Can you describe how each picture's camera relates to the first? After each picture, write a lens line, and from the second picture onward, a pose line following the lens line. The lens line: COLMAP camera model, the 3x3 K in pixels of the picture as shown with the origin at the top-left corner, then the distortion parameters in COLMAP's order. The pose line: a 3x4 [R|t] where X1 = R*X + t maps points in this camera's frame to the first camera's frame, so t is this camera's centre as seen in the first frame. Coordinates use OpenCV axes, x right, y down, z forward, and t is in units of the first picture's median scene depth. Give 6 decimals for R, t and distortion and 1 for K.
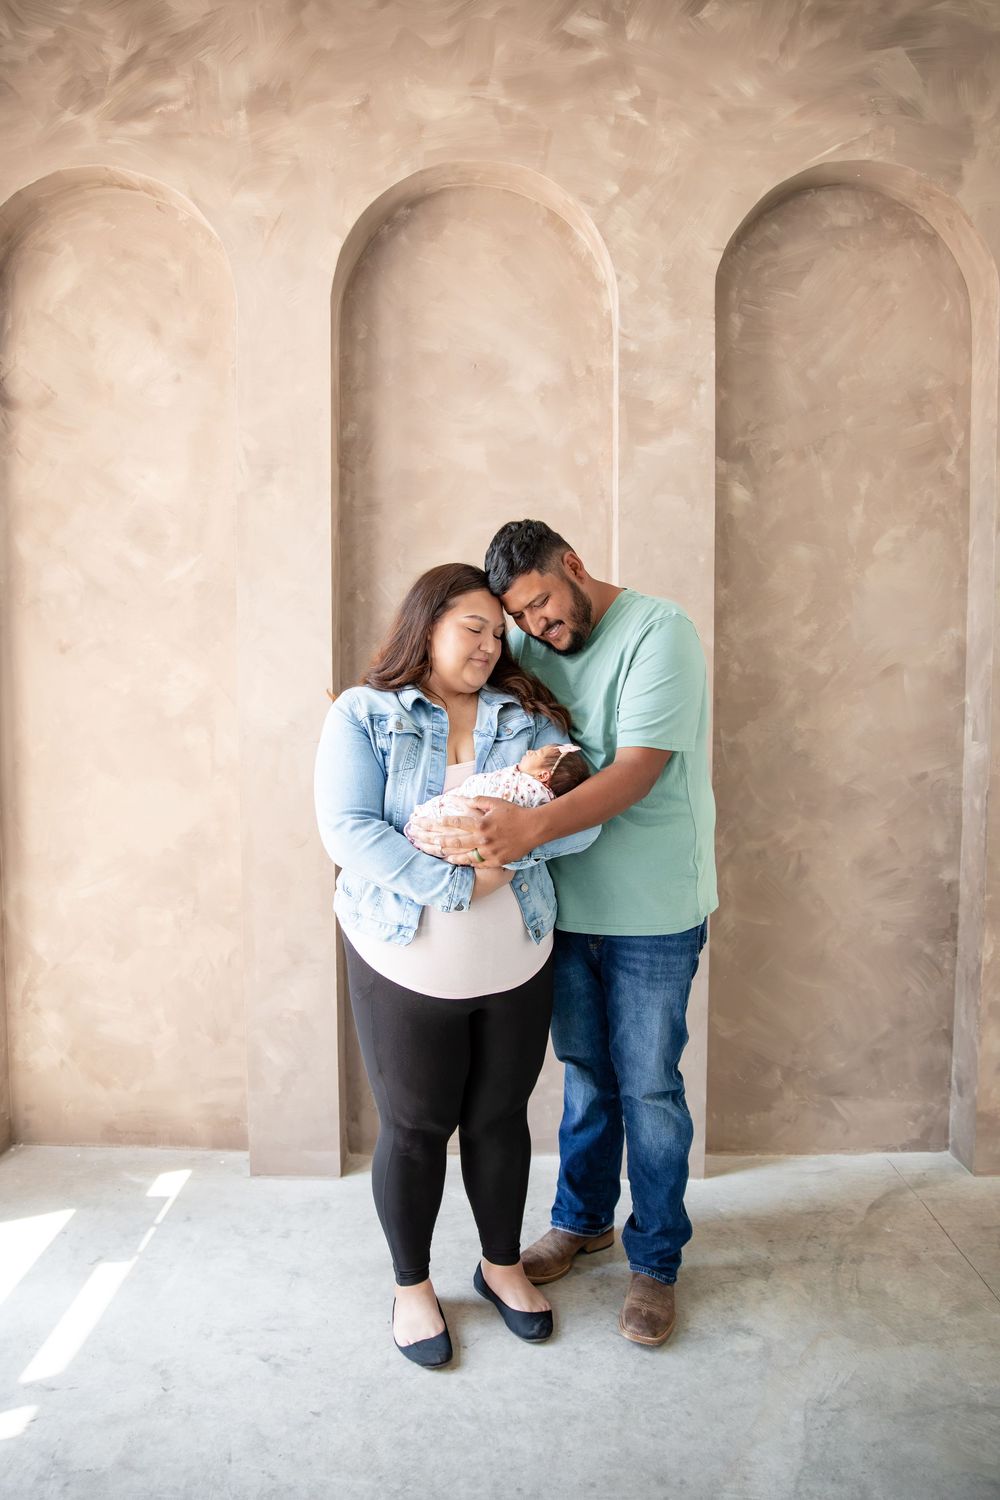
lens RADIAL K [[1401.9, 0, 500.0], [0, 1401.9, 750.0], [0, 0, 1]] dist [-0.019095, -0.004617]
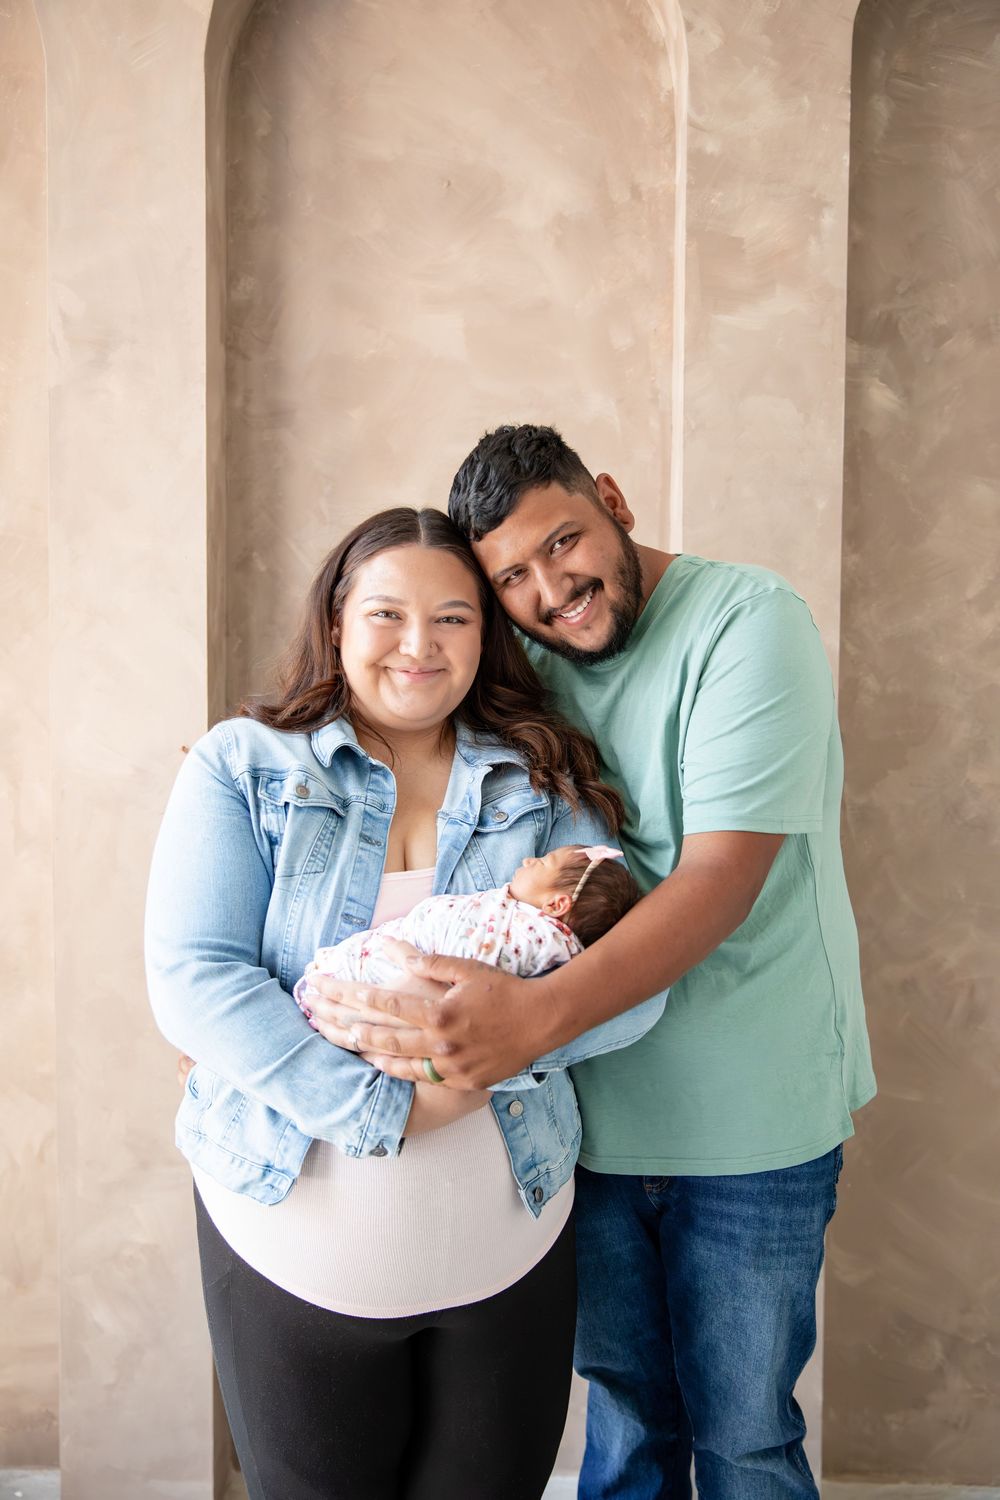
lens RADIAL K [[1773.0, 0, 500.0], [0, 1773.0, 750.0], [0, 0, 1]] dist [0.102405, 0.010947]
pose [[0.999970, 0.007499, 0.001858, 0.005042], [-0.007484, 0.999942, -0.007753, -0.022571], [-0.001916, 0.007739, 0.999968, 0.225067]]
